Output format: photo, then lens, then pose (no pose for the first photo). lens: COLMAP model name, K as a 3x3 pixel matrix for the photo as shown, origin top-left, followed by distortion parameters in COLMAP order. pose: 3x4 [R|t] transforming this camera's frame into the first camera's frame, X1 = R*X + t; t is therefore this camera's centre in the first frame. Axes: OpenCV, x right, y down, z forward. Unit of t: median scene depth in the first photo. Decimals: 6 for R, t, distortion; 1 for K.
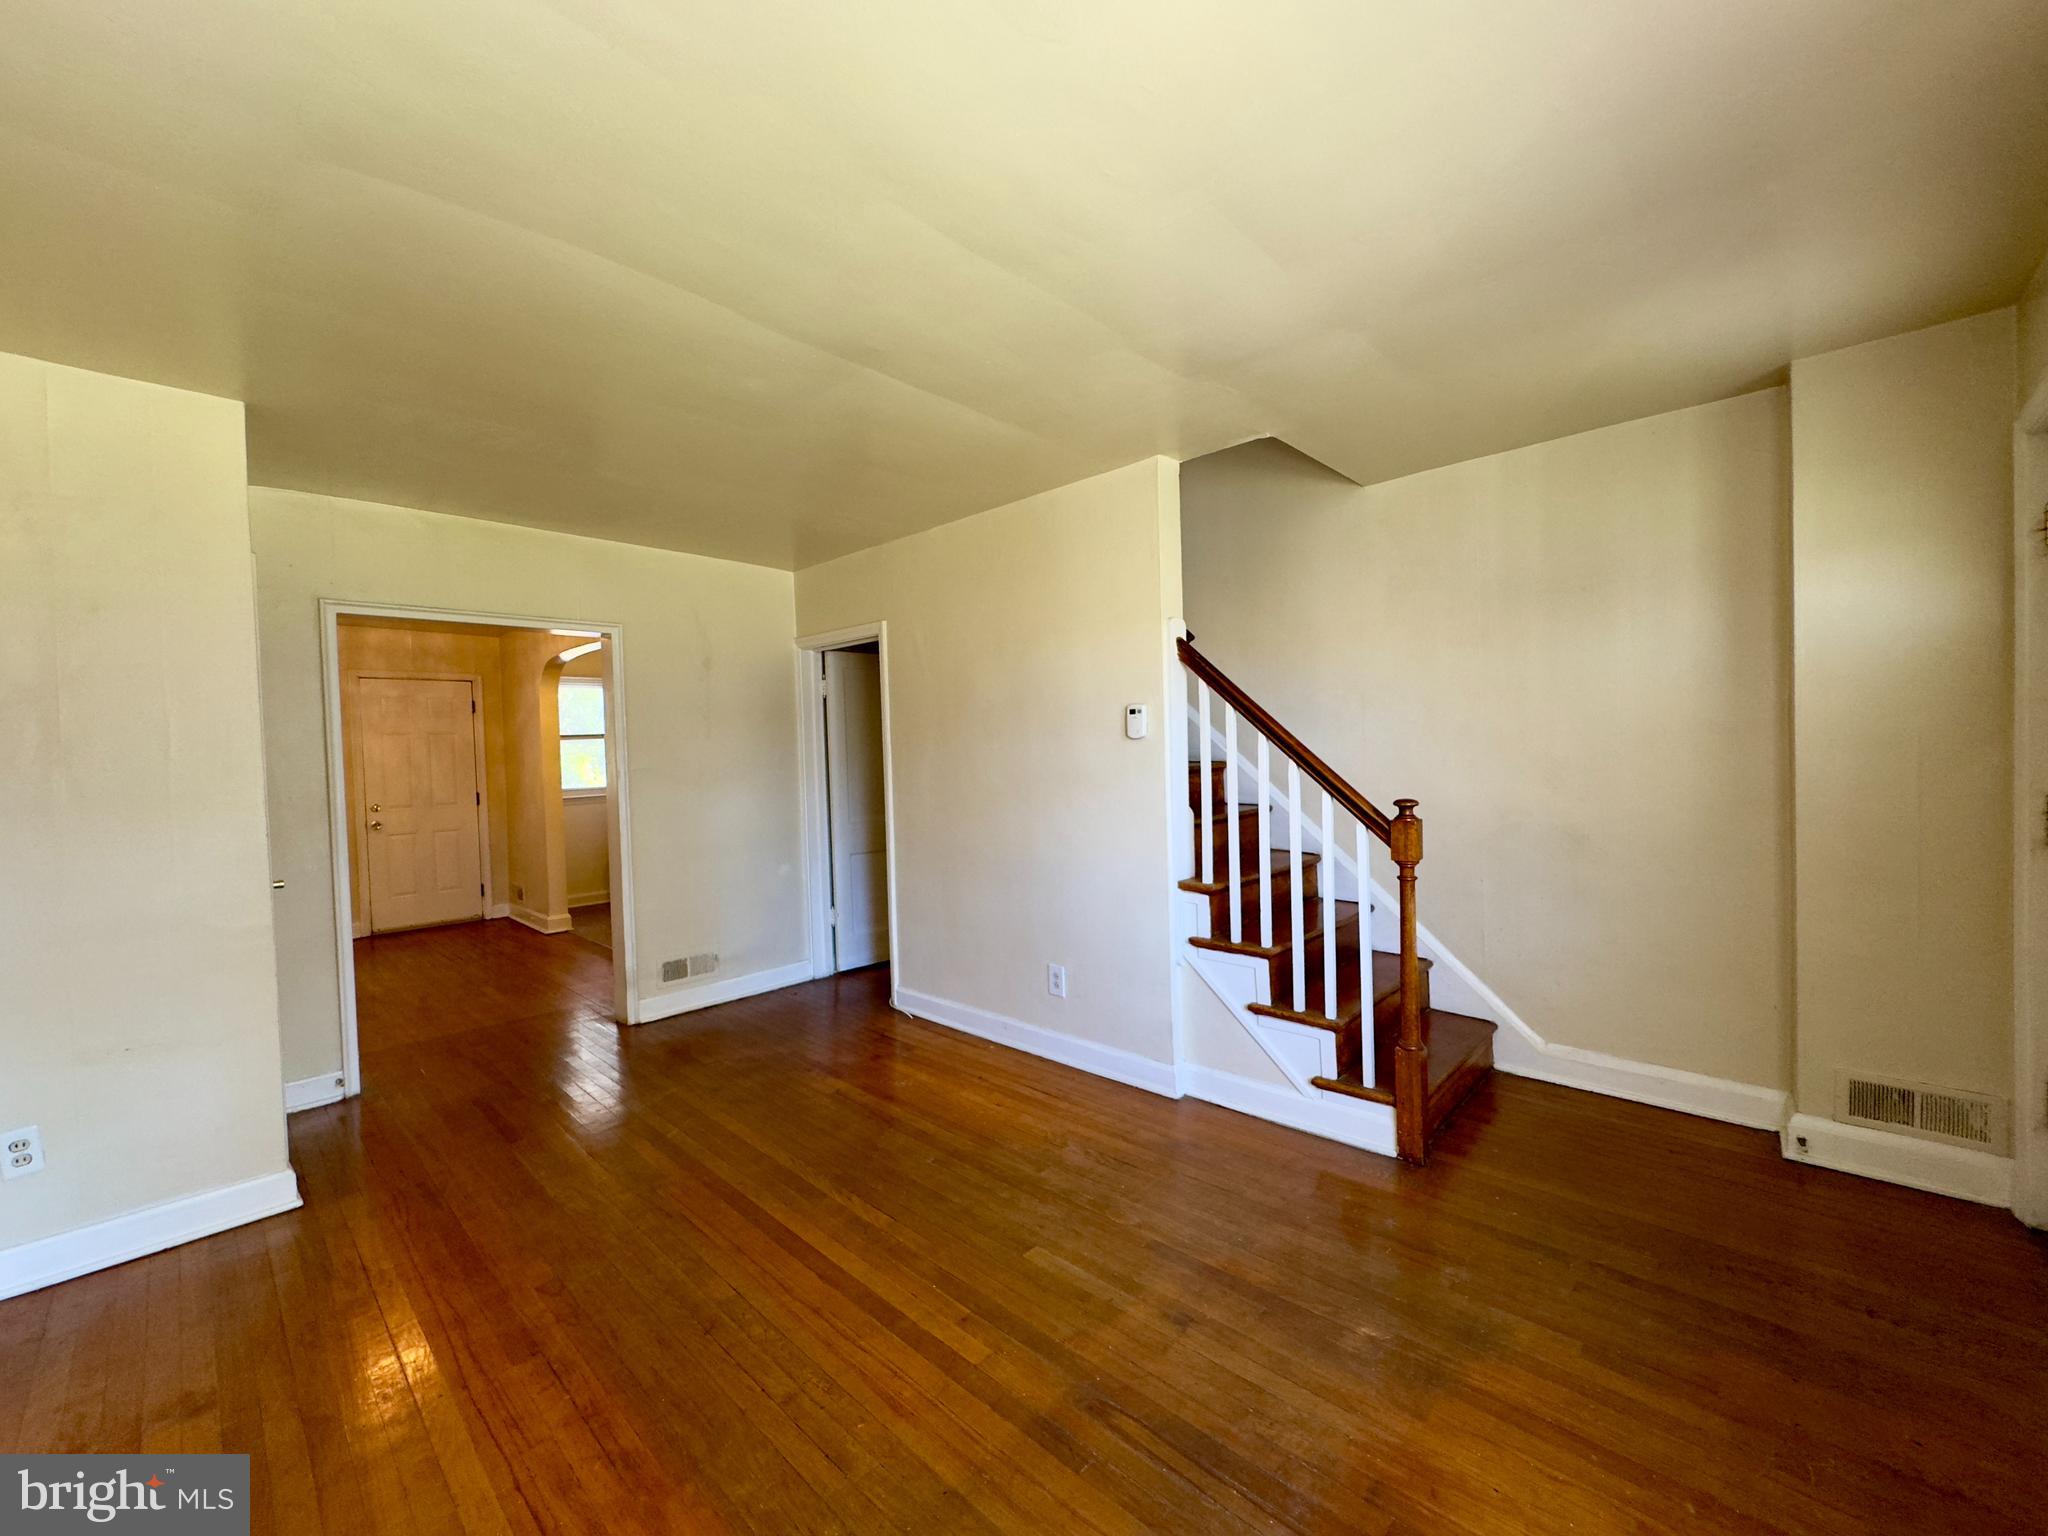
lens RADIAL K [[810.3, 0, 1021.9], [0, 810.3, 766.1], [0, 0, 1]] dist [-0.001349, -0.000056]
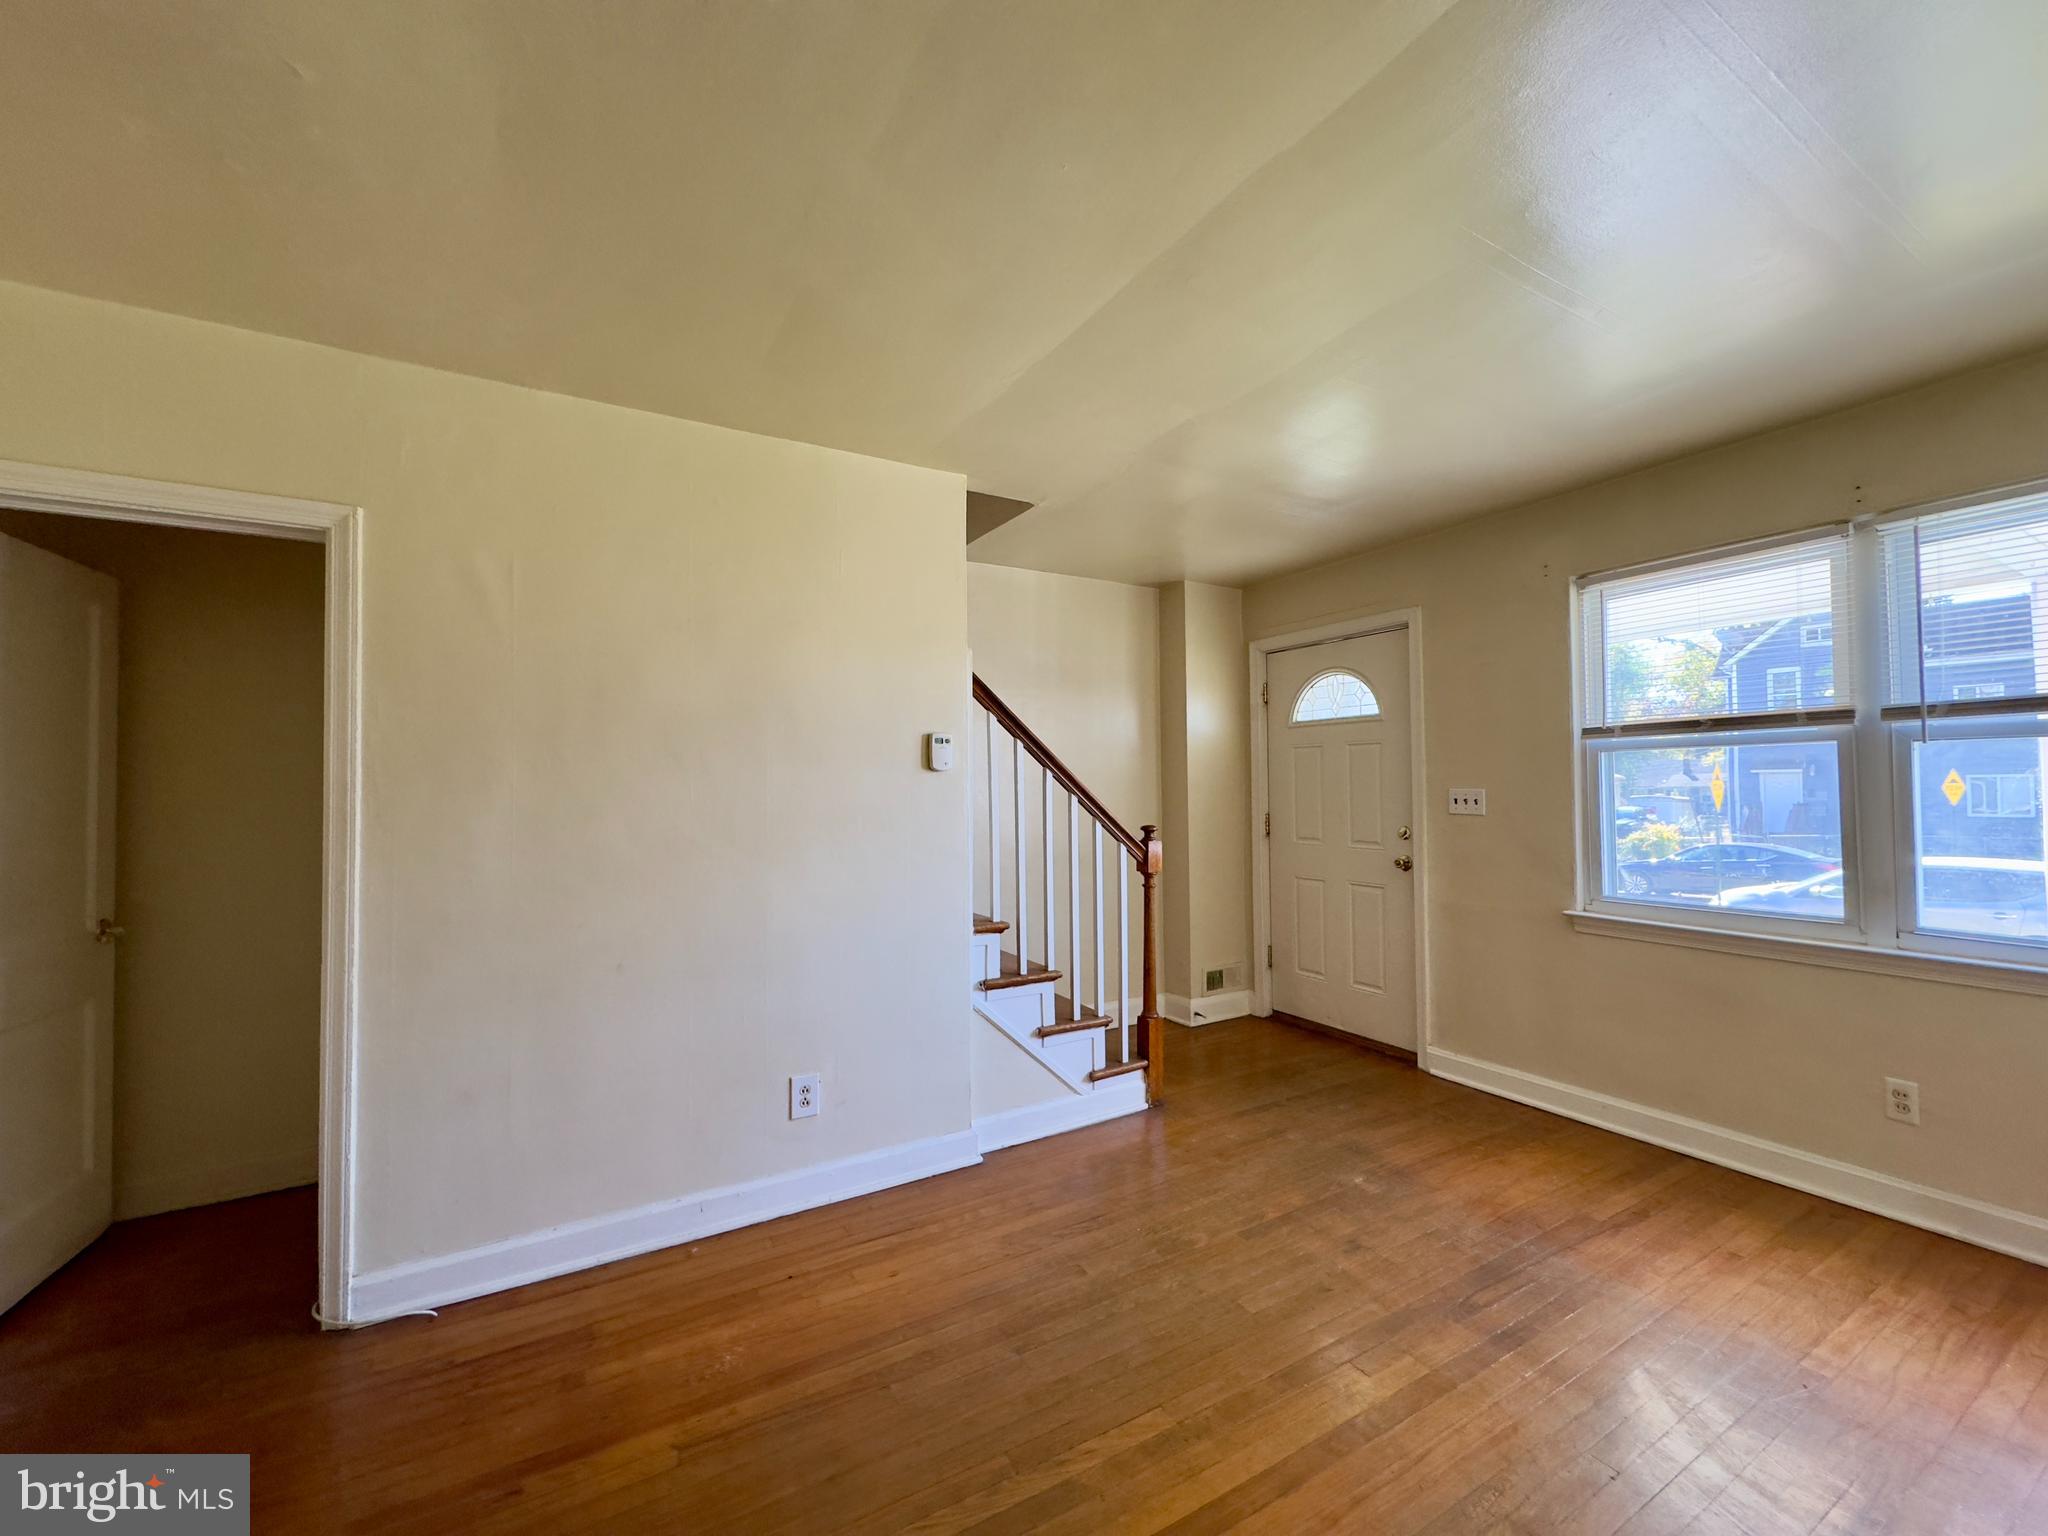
lens RADIAL K [[810.3, 0, 1015.3], [0, 810.3, 771.3], [0, 0, 1]] dist [-0.001349, -0.000056]
pose [[0.291876, 0.047819, 0.955260, -0.744648], [0.021377, 0.998174, -0.056499, 0.019840], [-0.956217, 0.036912, 0.290321, 0.718025]]
